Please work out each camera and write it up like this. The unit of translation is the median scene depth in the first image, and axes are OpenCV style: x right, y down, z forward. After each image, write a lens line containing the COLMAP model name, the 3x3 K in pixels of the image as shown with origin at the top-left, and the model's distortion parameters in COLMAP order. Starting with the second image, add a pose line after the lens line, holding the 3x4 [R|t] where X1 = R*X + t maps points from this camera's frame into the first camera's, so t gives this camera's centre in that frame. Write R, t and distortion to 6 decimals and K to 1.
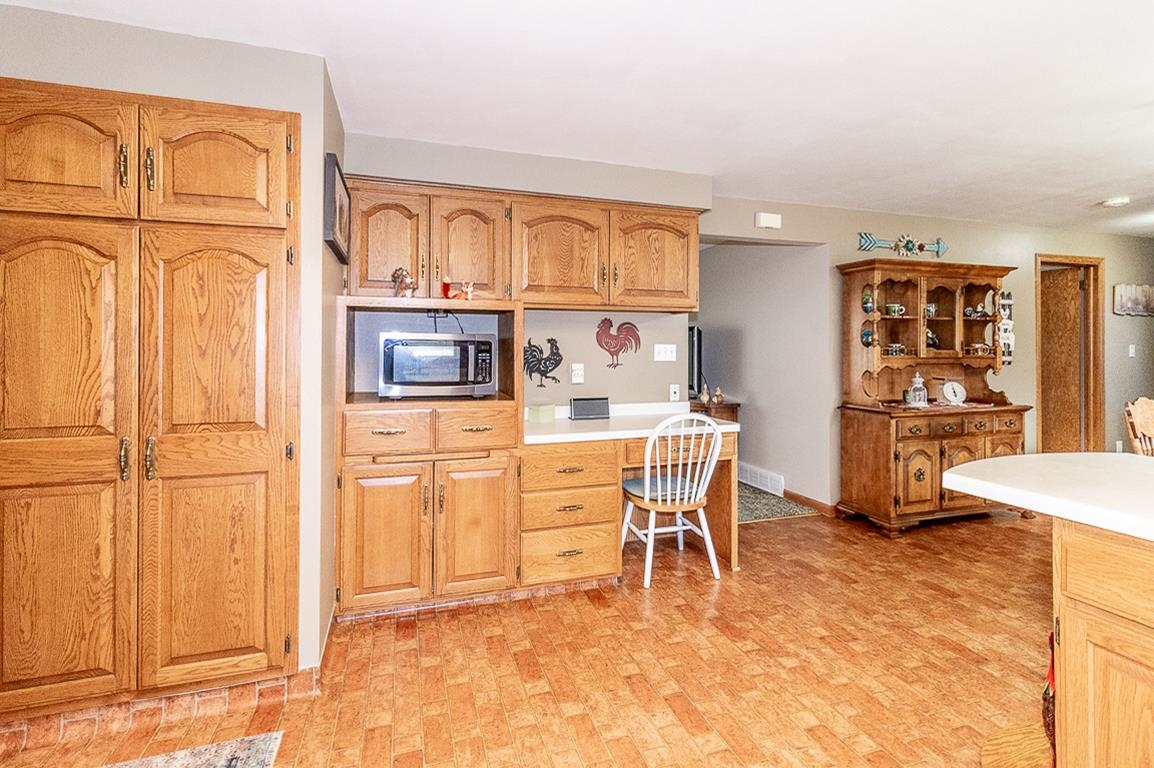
lens RADIAL K [[552.0, 0, 589.1], [0, 552.0, 343.7], [0, 0, 1]] dist [0.004033, 0.000434]
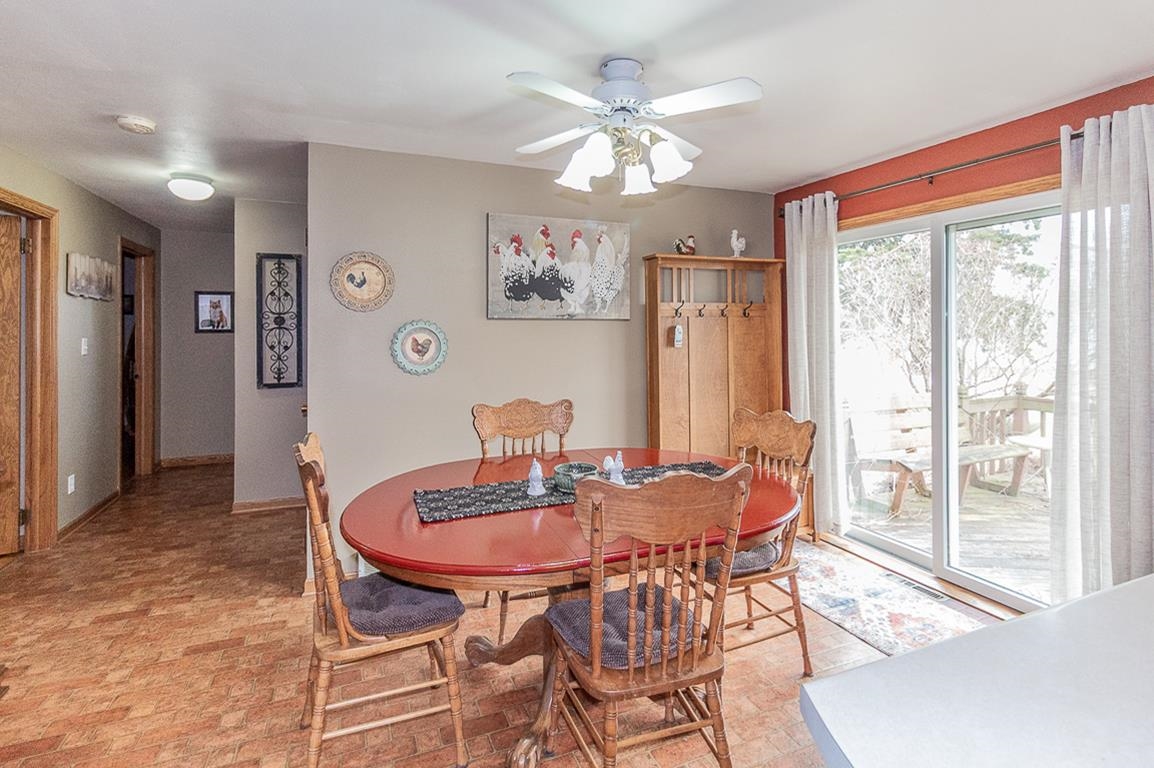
lens RADIAL K [[552.0, 0, 575.0], [0, 552.0, 331.1], [0, 0, 1]] dist [0.004033, 0.000434]
pose [[-0.067043, -0.002270, 0.997747, 0.294584], [-0.010213, 0.999947, 0.001589, -0.020753], [-0.997698, -0.010083, -0.067063, 0.573056]]
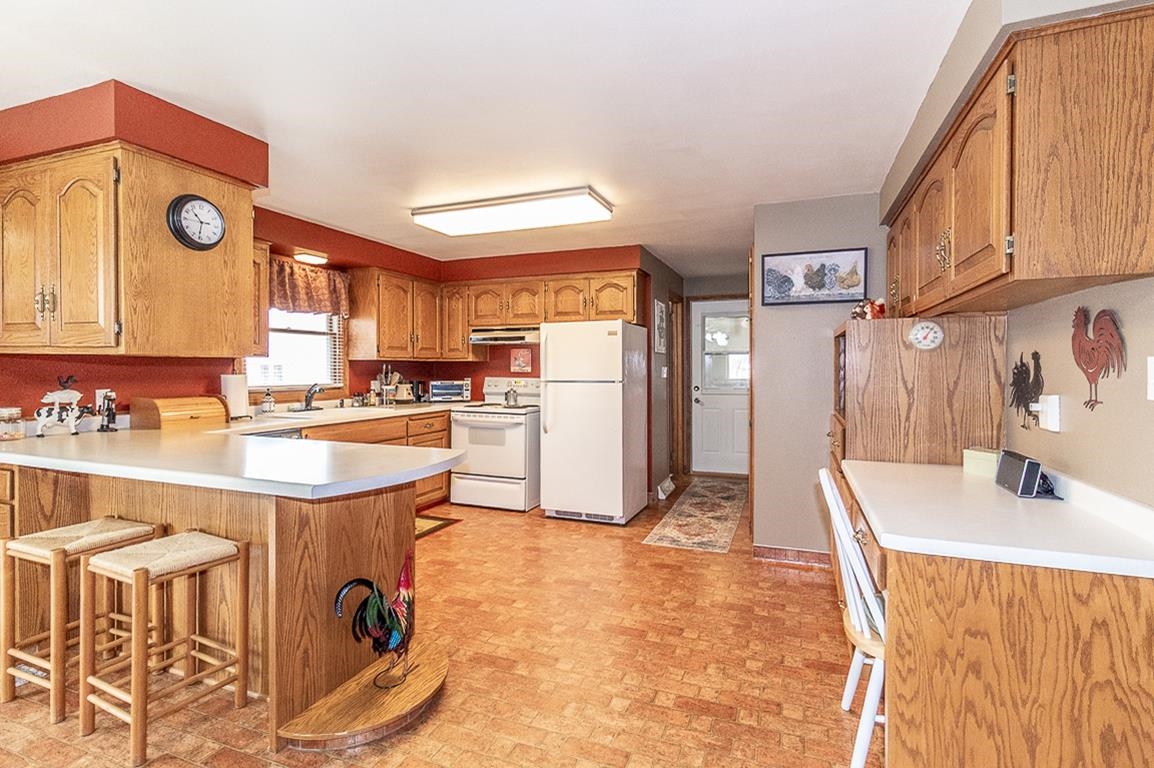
lens RADIAL K [[552.0, 0, 583.2], [0, 552.0, 374.4], [0, 0, 1]] dist [0.004033, 0.000434]
pose [[-0.648193, 0.006250, -0.761450, 0.661215], [0.008832, 0.999961, 0.000689, 0.009572], [0.761425, -0.006278, -0.648223, 0.930306]]
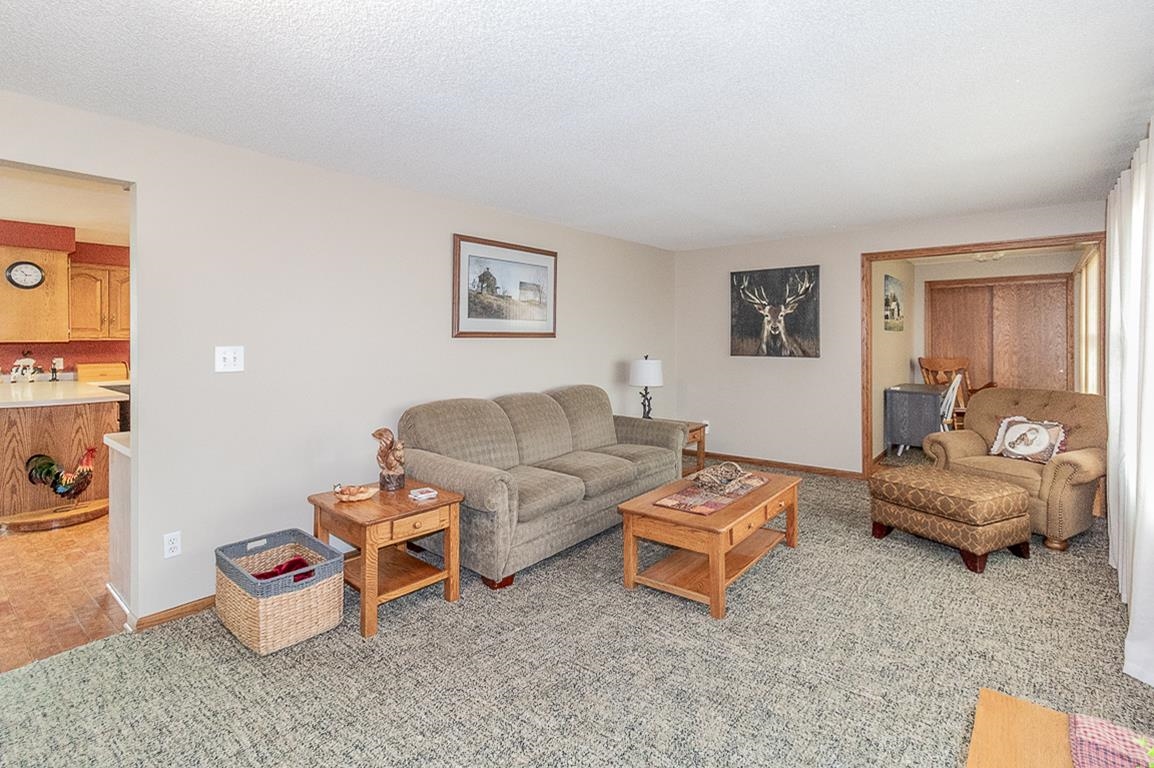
lens RADIAL K [[552.0, 0, 572.8], [0, 552.0, 341.3], [0, 0, 1]] dist [0.004033, 0.000434]
pose [[-0.857436, 0.003663, -0.514577, 0.065471], [0.007575, 0.999956, -0.005505, -0.001092], [0.514534, -0.008618, -0.857427, 1.873468]]
